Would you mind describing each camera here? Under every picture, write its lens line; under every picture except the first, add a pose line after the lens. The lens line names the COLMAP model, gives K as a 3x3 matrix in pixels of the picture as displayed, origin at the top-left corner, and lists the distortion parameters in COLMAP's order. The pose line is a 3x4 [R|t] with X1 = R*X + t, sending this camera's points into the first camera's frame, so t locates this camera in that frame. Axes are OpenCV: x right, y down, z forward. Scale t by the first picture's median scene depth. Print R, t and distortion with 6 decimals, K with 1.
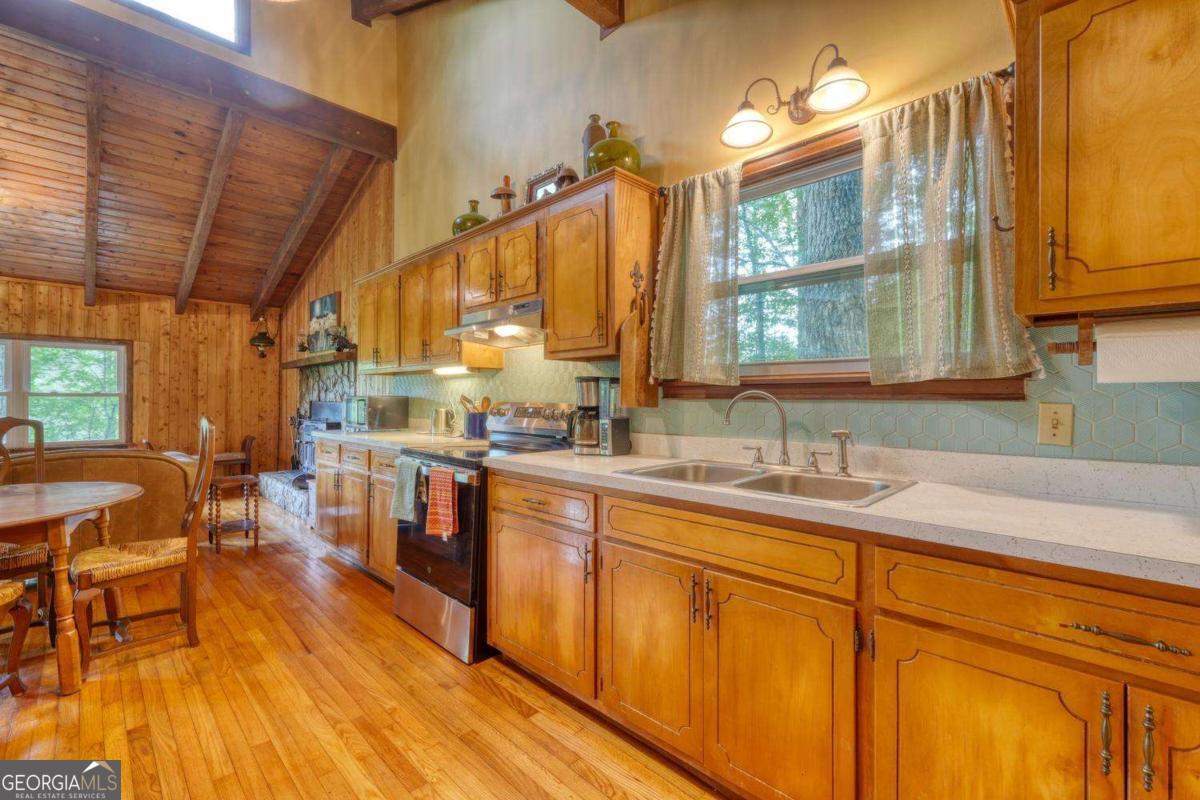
lens RADIAL K [[510.6, 0, 600.0], [0, 510.6, 400.0], [0, 0, 1]] dist [-0.000165, 0.000144]
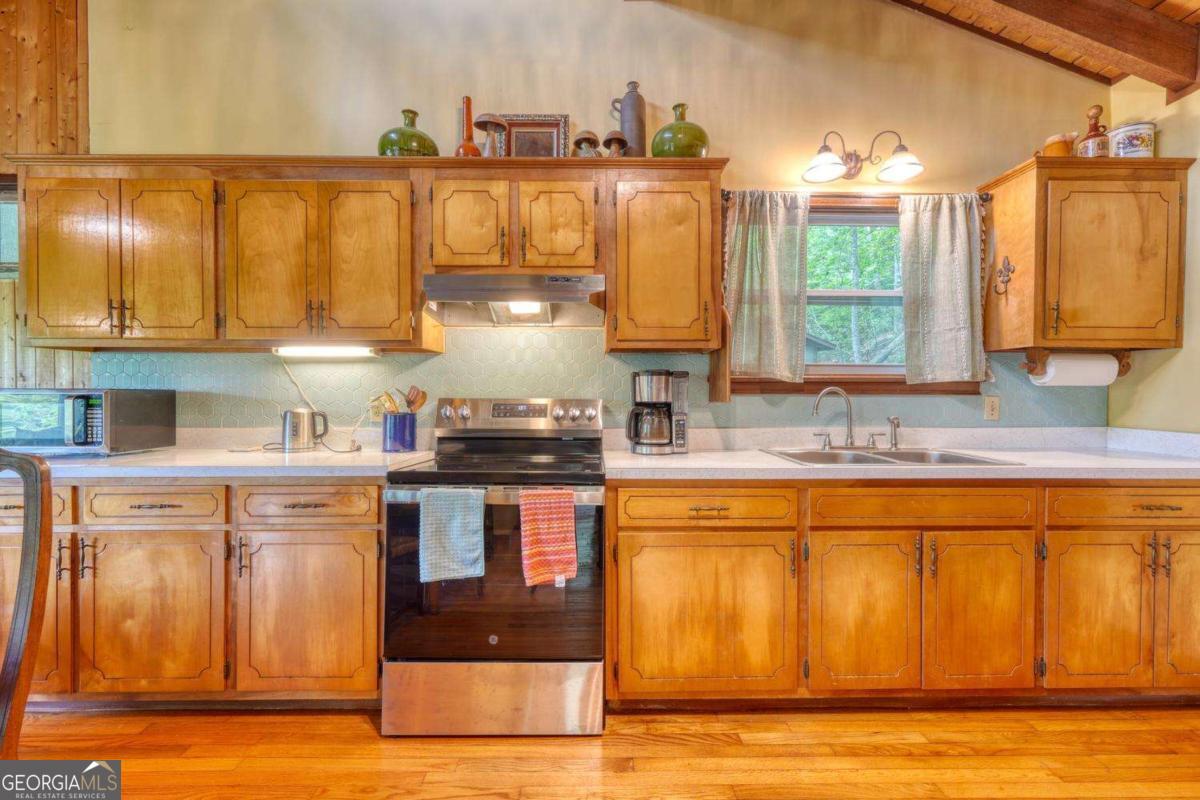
lens RADIAL K [[505.3, 0, 600.0], [0, 505.3, 400.0], [0, 0, 1]] dist [-0.001912, 0.000205]
pose [[0.705203, -0.008052, 0.708959, -0.884719], [0.002413, 0.999957, 0.008956, 0.000306], [-0.709001, -0.004605, 0.705193, 0.508864]]
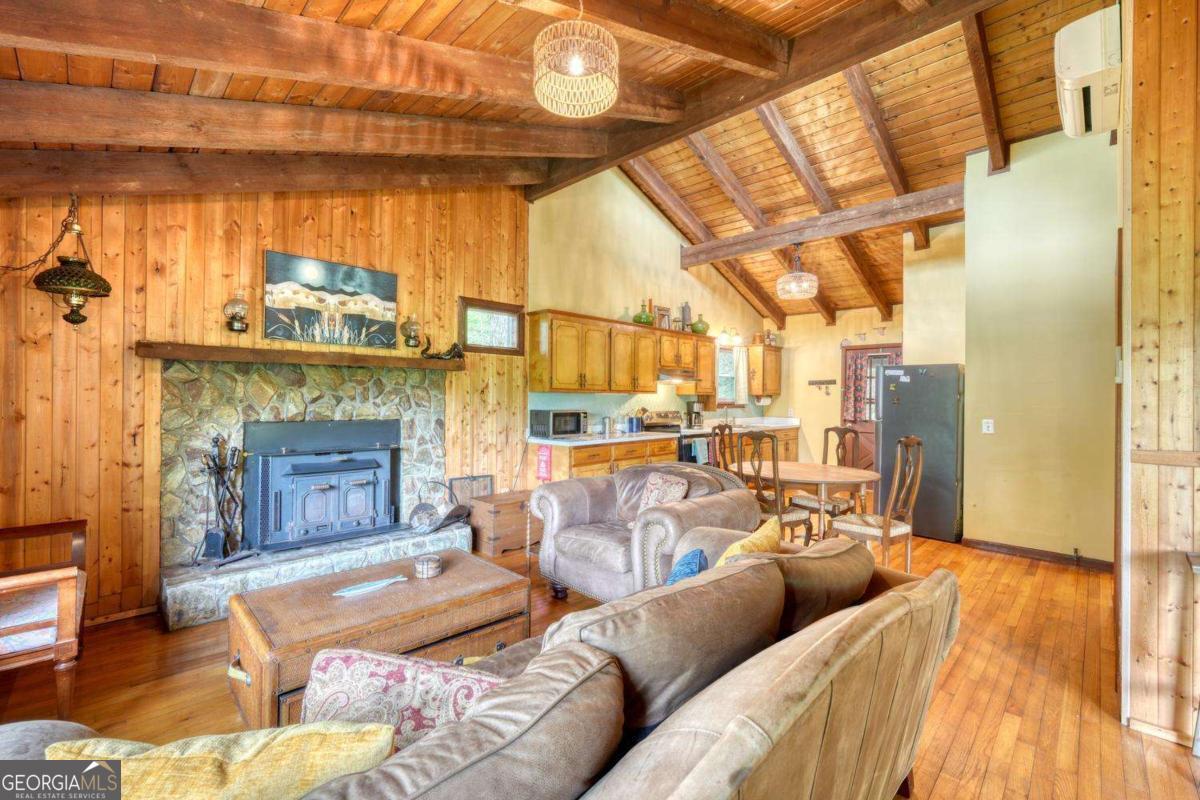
lens RADIAL K [[505.3, 0, 600.0], [0, 505.3, 400.0], [0, 0, 1]] dist [-0.001912, 0.000205]
pose [[0.006257, -0.003930, 0.999973, -3.336903], [-0.001034, 0.999992, 0.003936, -0.075091], [-0.999980, -0.001059, 0.006253, 1.813630]]
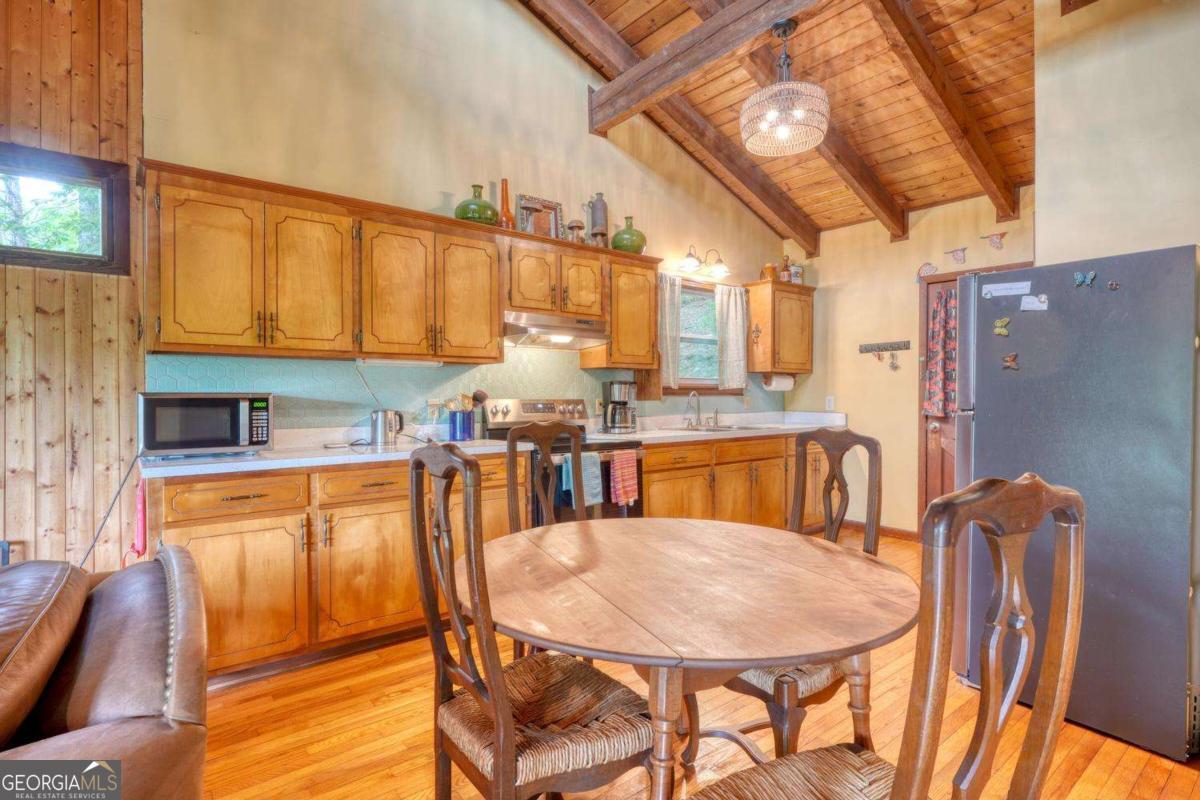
lens RADIAL K [[595.3, 0, 600.0], [0, 595.3, 400.0], [0, 0, 1]] dist [-0.001718, -0.000549]
pose [[0.122919, -0.008488, 0.992380, -2.073566], [0.007747, 0.999941, 0.007593, -0.004324], [-0.992386, 0.006755, 0.122977, 1.015523]]
